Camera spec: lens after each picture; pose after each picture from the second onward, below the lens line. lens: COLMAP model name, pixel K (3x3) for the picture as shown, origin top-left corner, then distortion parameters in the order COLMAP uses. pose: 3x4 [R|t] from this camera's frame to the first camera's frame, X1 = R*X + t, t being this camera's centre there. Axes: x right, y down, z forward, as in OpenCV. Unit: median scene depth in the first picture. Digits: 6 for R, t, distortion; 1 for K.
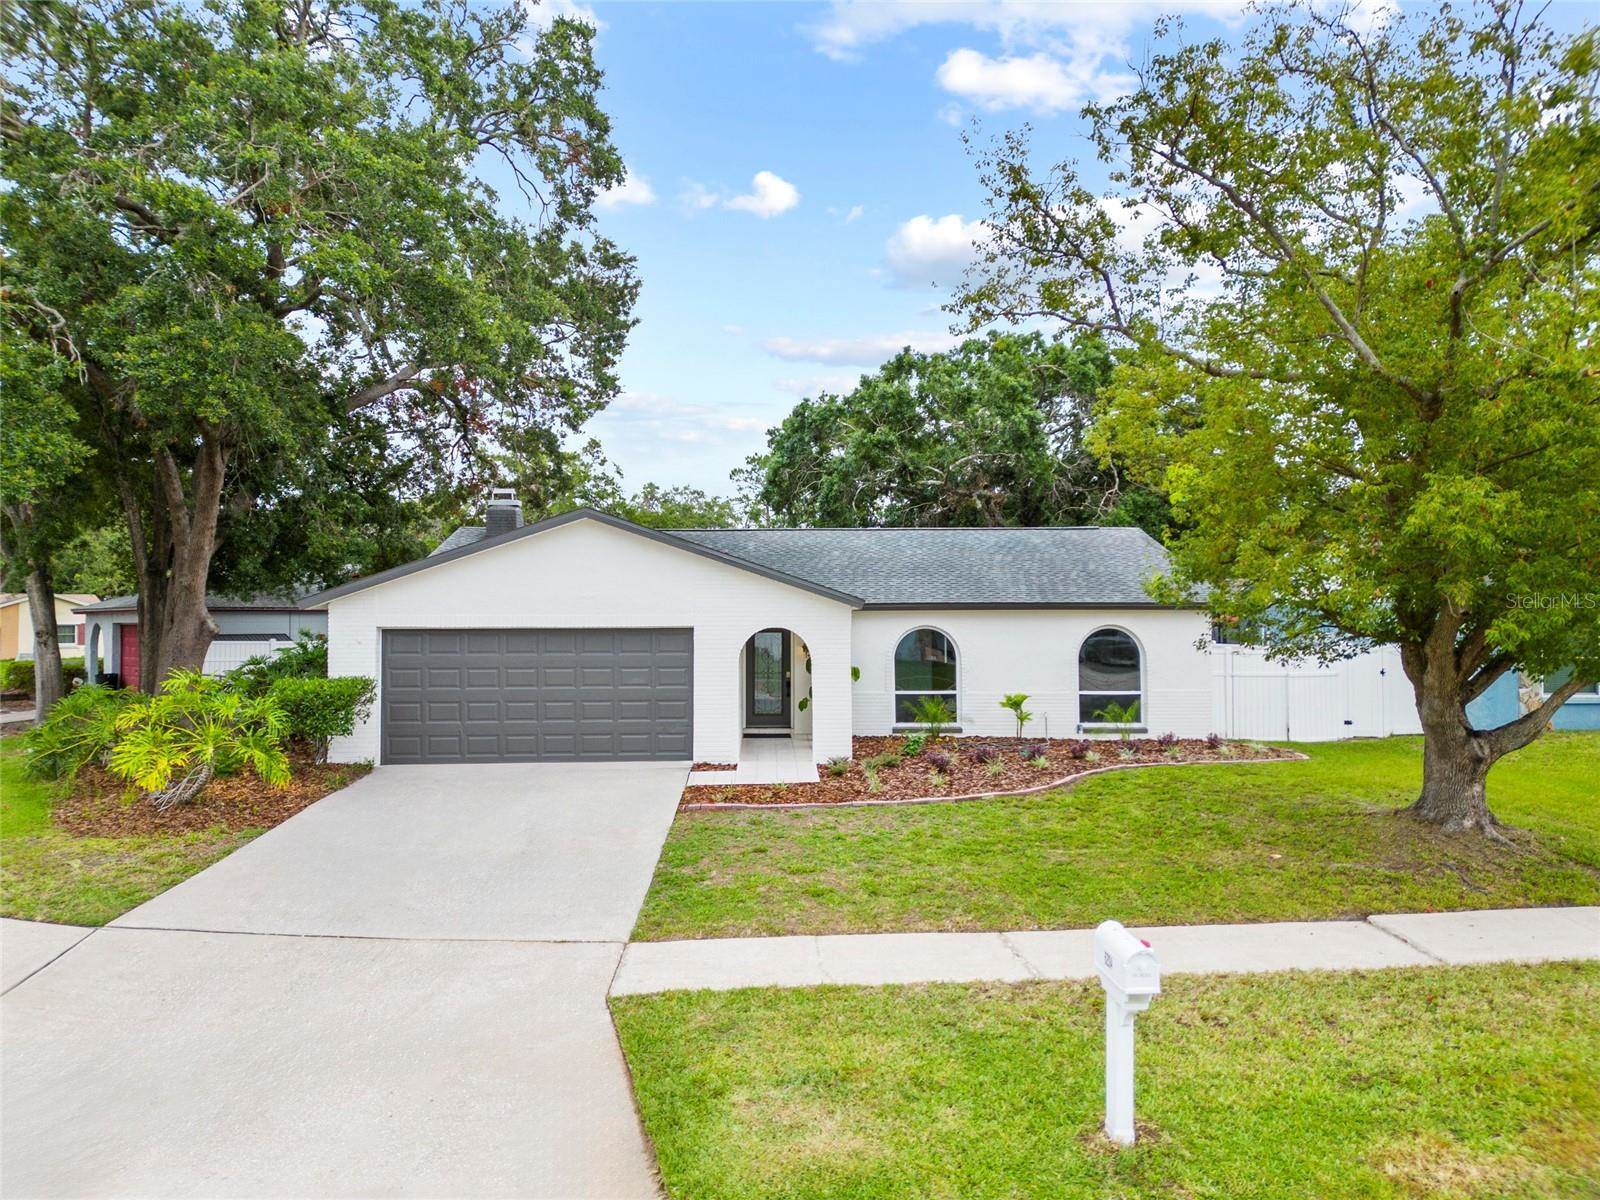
lens RADIAL K [[1126.4, 0, 796.9], [0, 1126.4, 595.0], [0, 0, 1]] dist [0.073756, -0.080884]
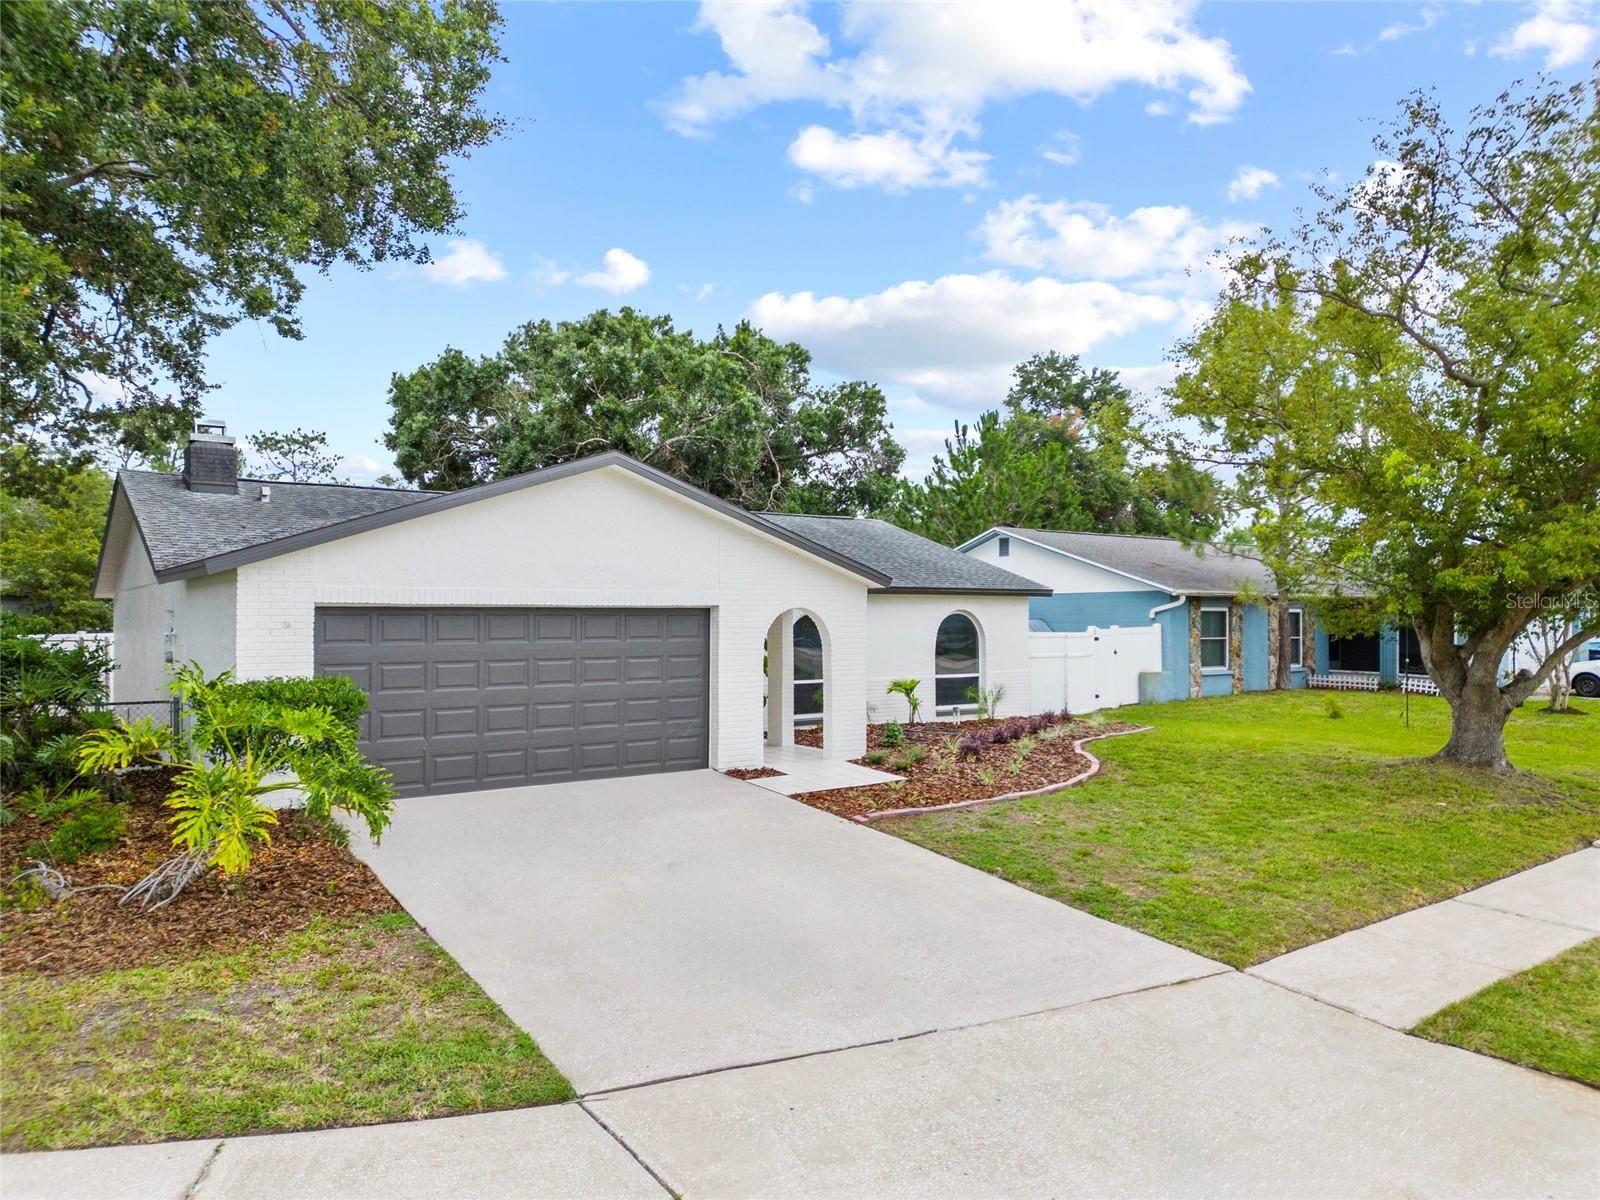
lens RADIAL K [[1133.8, 0, 800.0], [0, 1133.8, 600.0], [0, 0, 1]] dist [0.056551, -0.006090]
pose [[0.822363, 0.008961, 0.568892, -0.443030], [-0.011626, 0.999932, 0.001054, 0.019121], [-0.568844, -0.007481, 0.822411, 0.244134]]
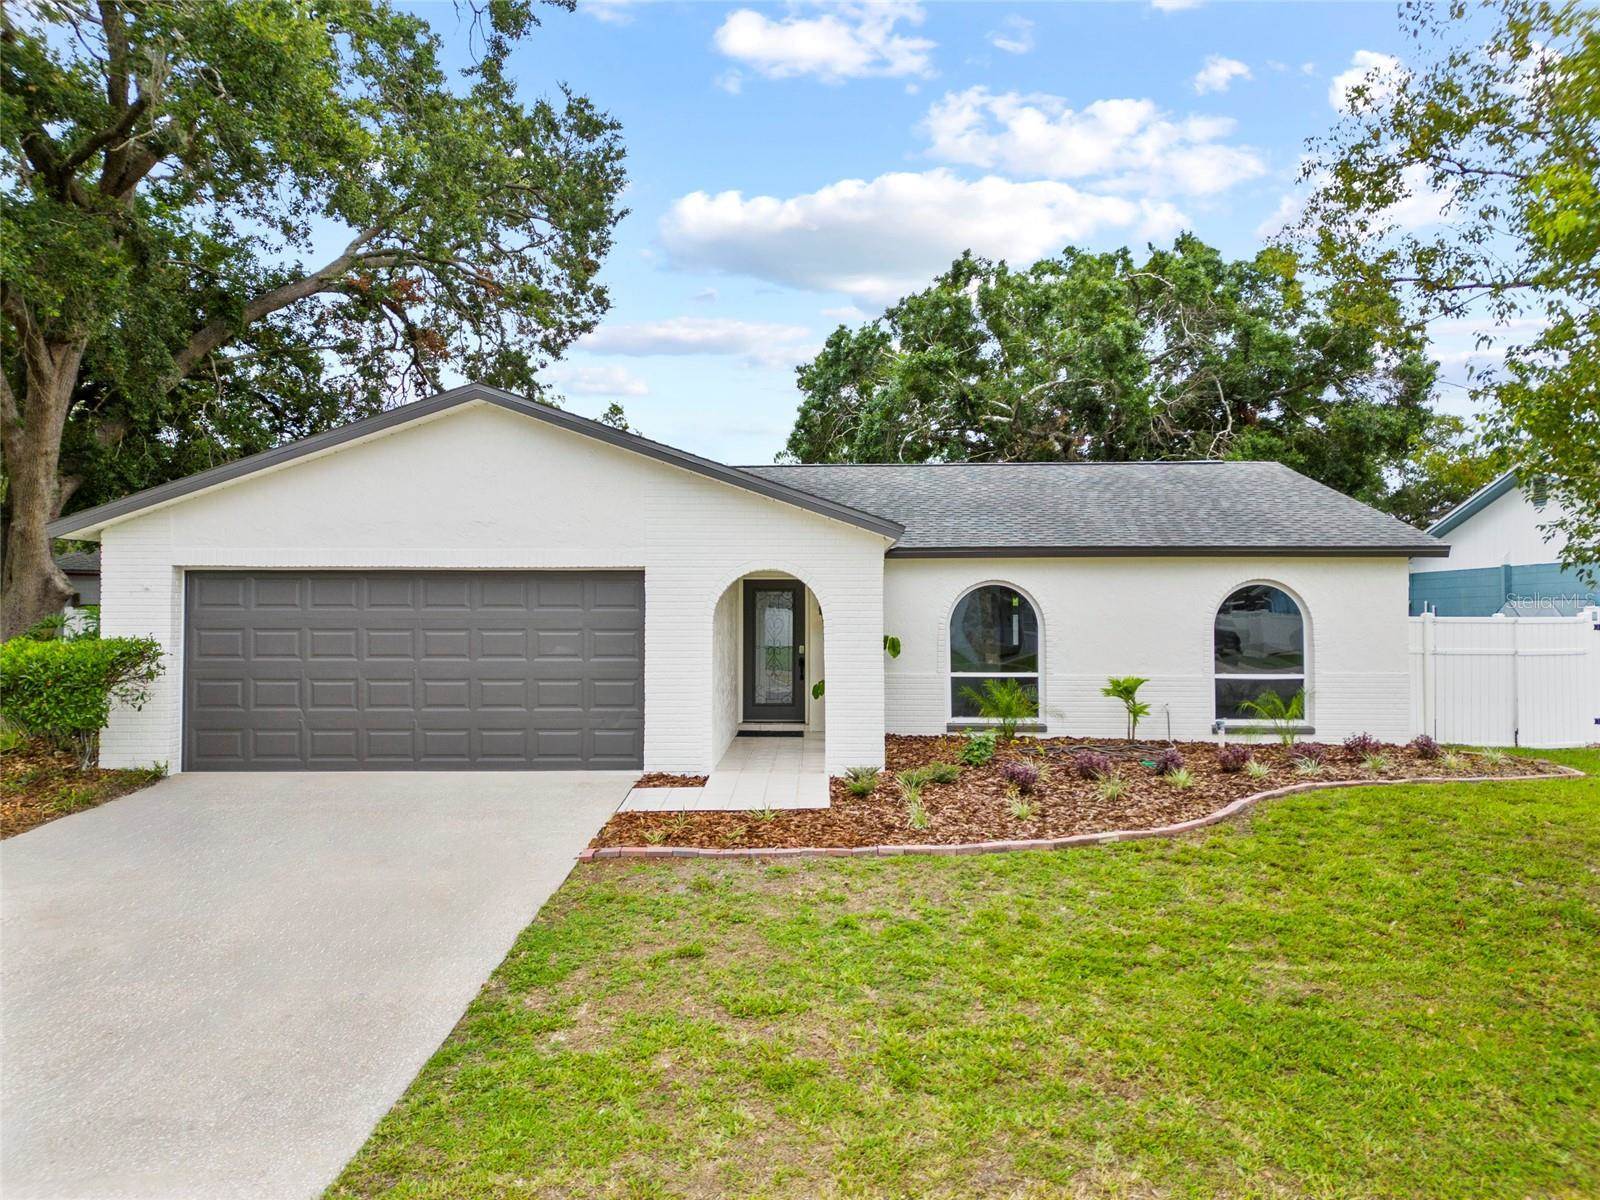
lens RADIAL K [[1126.4, 0, 796.9], [0, 1126.4, 595.0], [0, 0, 1]] dist [0.073756, -0.080884]
pose [[0.998856, 0.002363, -0.047768, 0.025076], [-0.002334, 0.999997, 0.000656, 0.037483], [0.047769, -0.000544, 0.998858, 0.296420]]
